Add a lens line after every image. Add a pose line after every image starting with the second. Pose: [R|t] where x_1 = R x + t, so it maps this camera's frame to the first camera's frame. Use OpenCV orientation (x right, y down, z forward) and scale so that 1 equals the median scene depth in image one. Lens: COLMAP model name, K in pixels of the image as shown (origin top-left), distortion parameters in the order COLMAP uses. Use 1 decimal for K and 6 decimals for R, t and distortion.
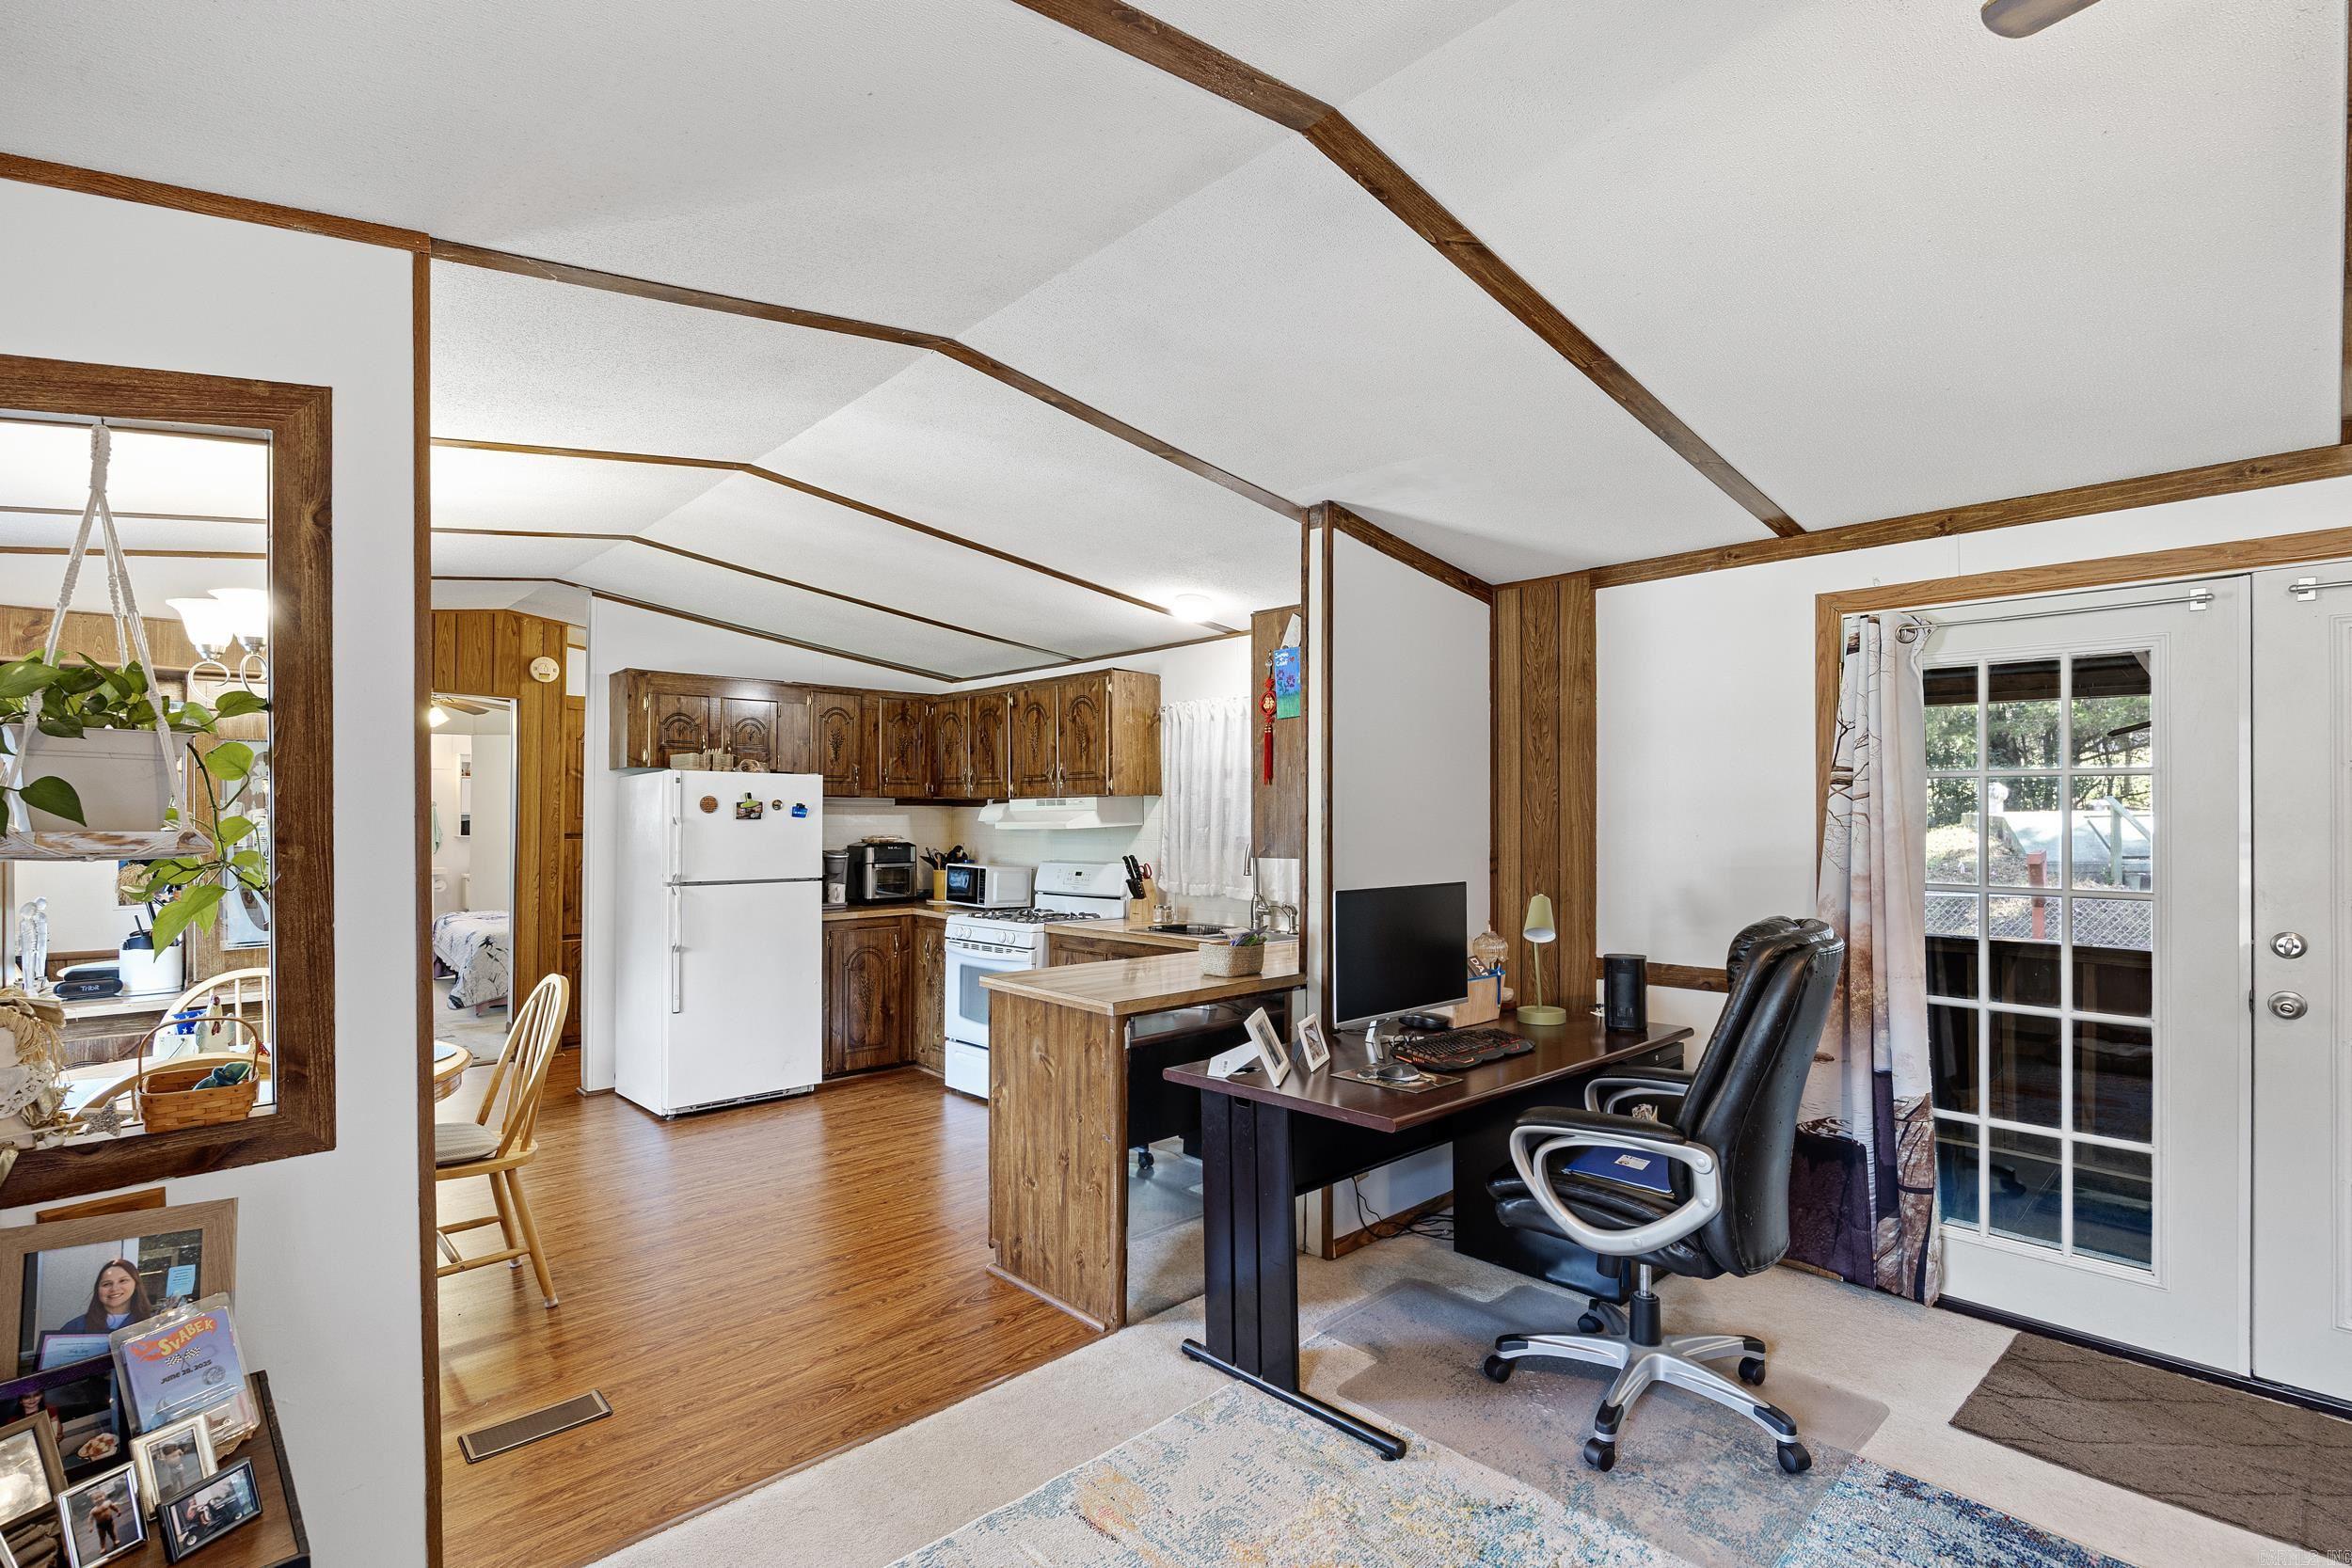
lens RADIAL K [[1085.2, 0, 1182.5], [0, 1085.2, 803.2], [0, 0, 1]] dist [-0.000639, -0.000182]
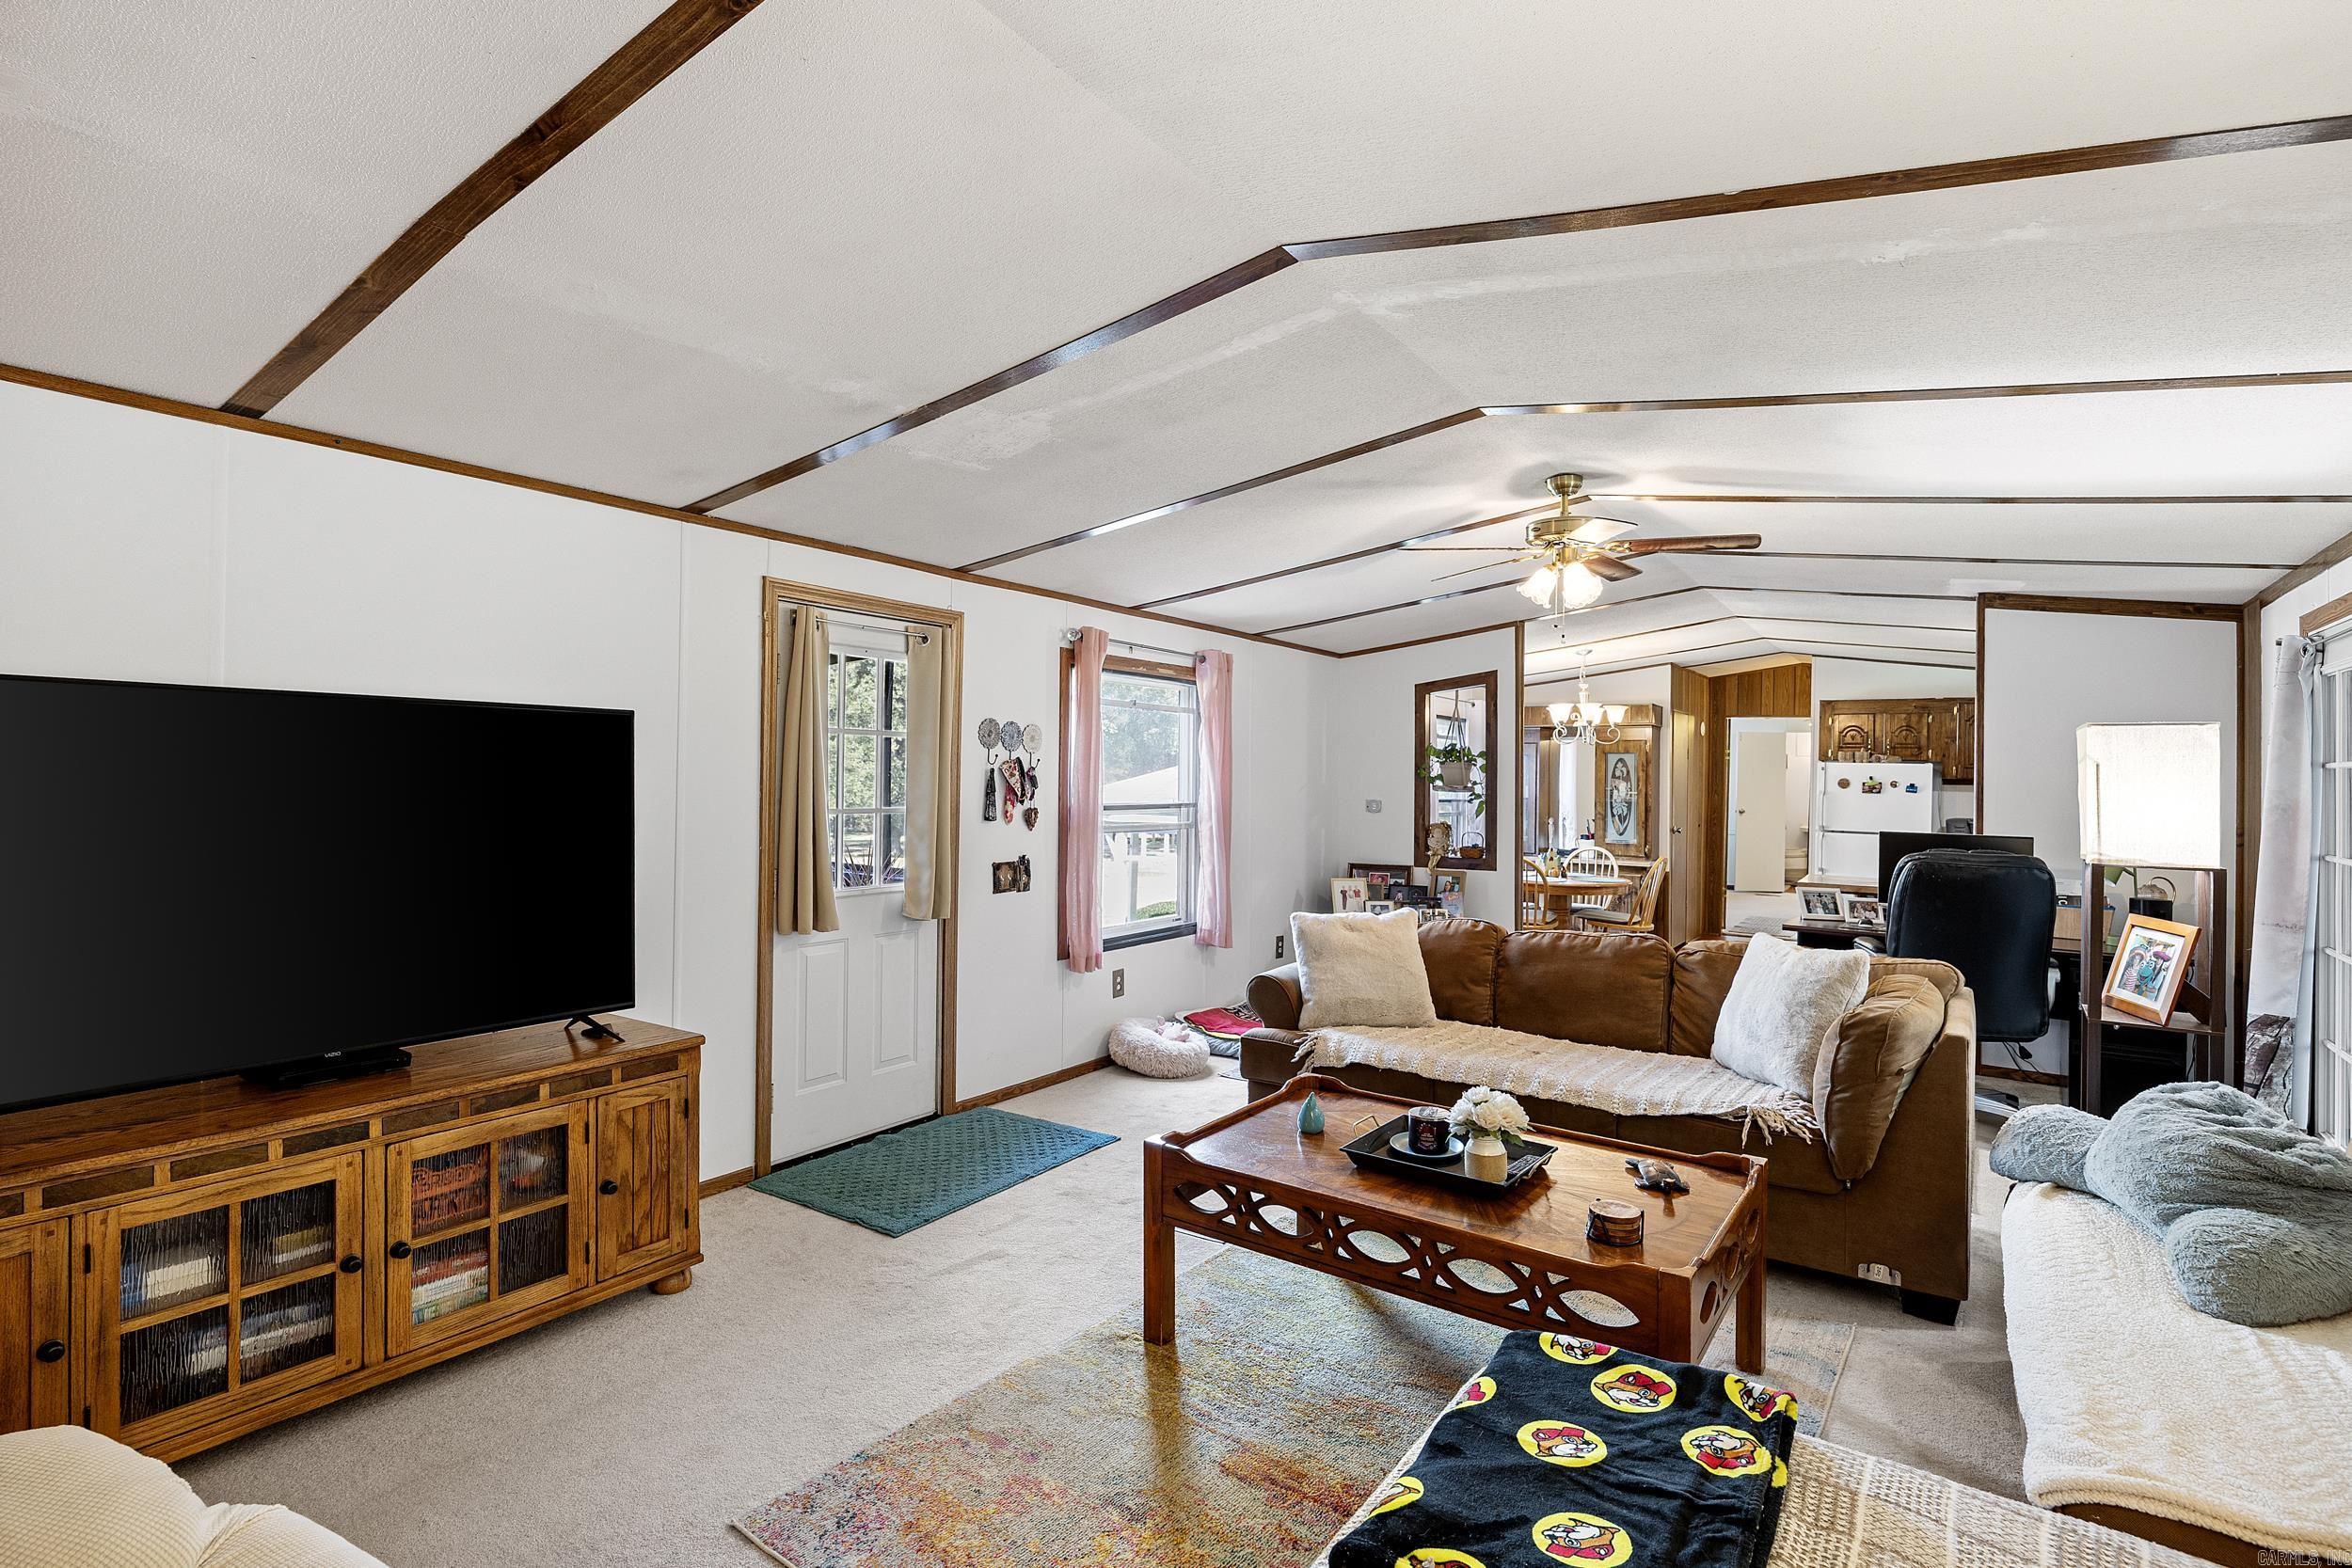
lens RADIAL K [[1089.1, 0, 1166.8], [0, 1089.1, 796.7], [0, 0, 1]] dist [0.004189, 0.000073]
pose [[0.196476, 0.021878, -0.980265, 0.852607], [-0.011772, 0.999732, 0.019953, 0.000372], [0.980438, 0.007619, 0.196681, -0.275198]]
